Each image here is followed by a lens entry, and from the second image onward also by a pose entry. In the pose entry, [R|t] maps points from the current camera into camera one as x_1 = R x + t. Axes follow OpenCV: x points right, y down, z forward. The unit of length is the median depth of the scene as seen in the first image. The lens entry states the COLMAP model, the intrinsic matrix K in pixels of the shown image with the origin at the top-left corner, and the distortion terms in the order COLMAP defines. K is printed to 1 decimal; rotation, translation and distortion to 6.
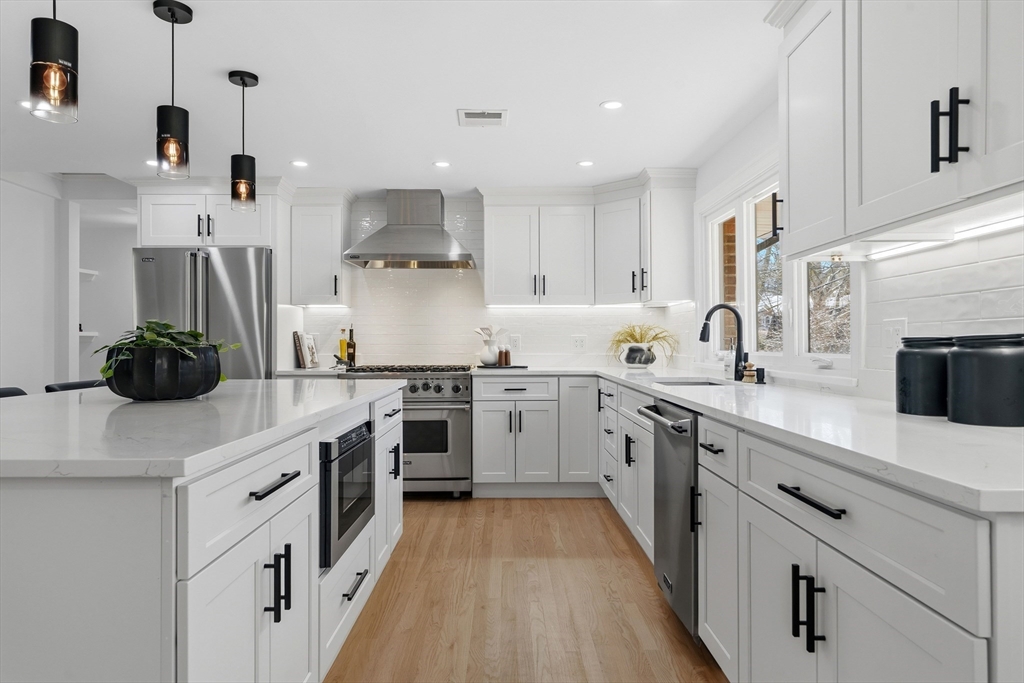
lens RADIAL K [[633.8, 0, 514.7], [0, 633.8, 339.8], [0, 0, 1]] dist [0.000786, 0.000183]
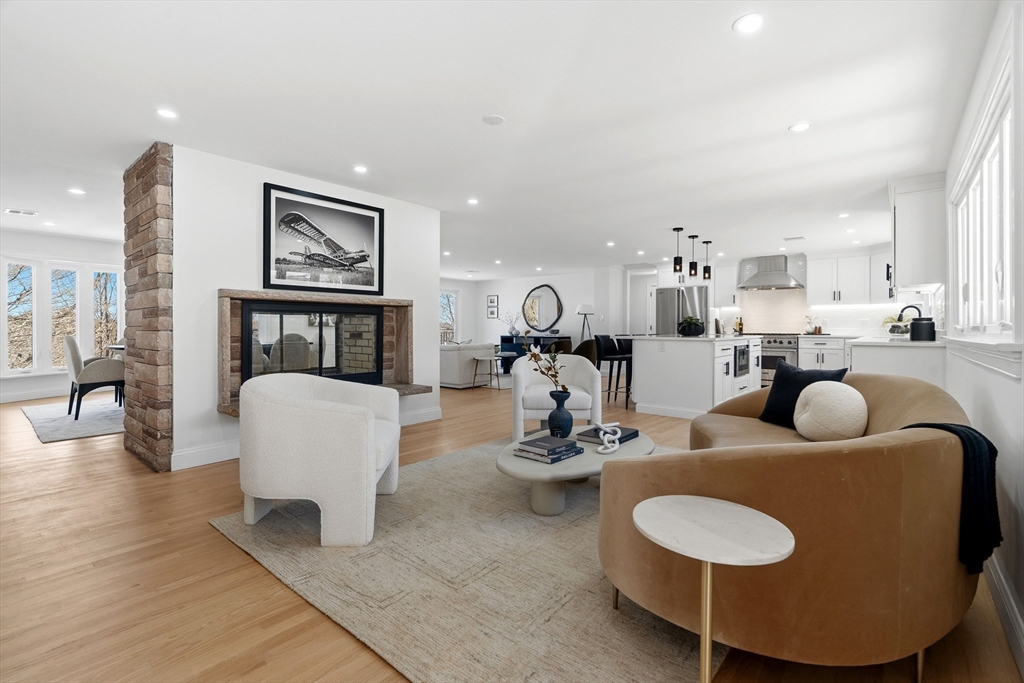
lens RADIAL K [[463.4, 0, 512.3], [0, 463.4, 325.9], [0, 0, 1]] dist [-0.001184, 0.000278]
pose [[0.761614, 0.001868, -0.648028, 0.230942], [-0.000364, 0.999997, 0.002455, 0.011873], [0.648031, -0.001634, 0.761612, -0.942468]]
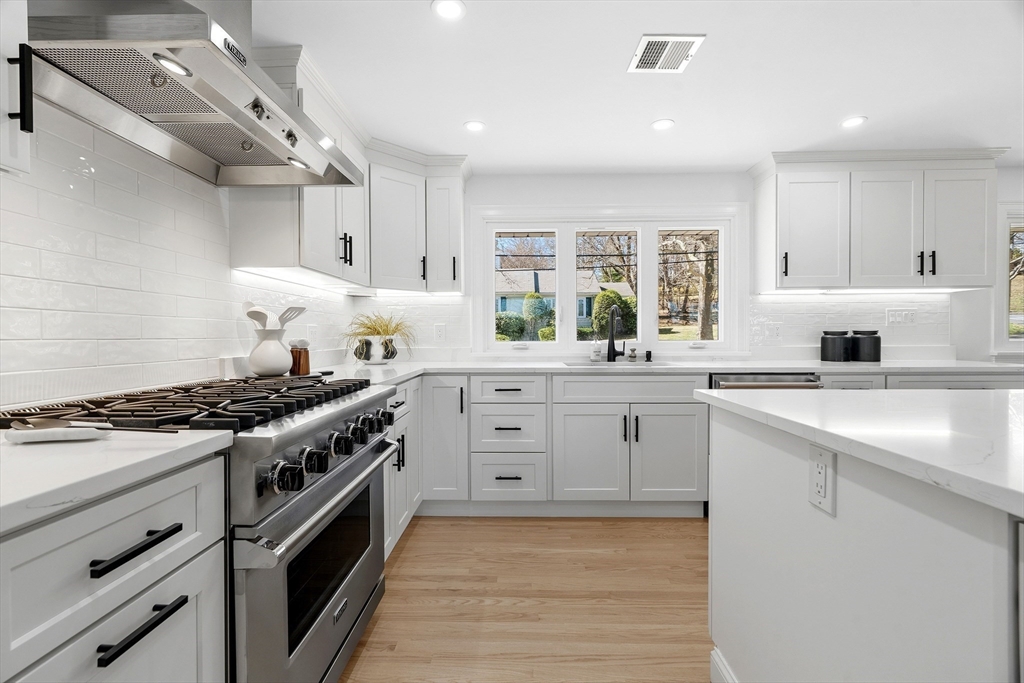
lens RADIAL K [[464.5, 0, 506.2], [0, 464.5, 331.6], [0, 0, 1]] dist [-0.000500, -0.000532]
pose [[0.037281, 0.009654, 0.999258, -0.484370], [-0.001314, 0.999953, -0.009612, 0.006438], [-0.999304, -0.000955, 0.037292, 0.868825]]
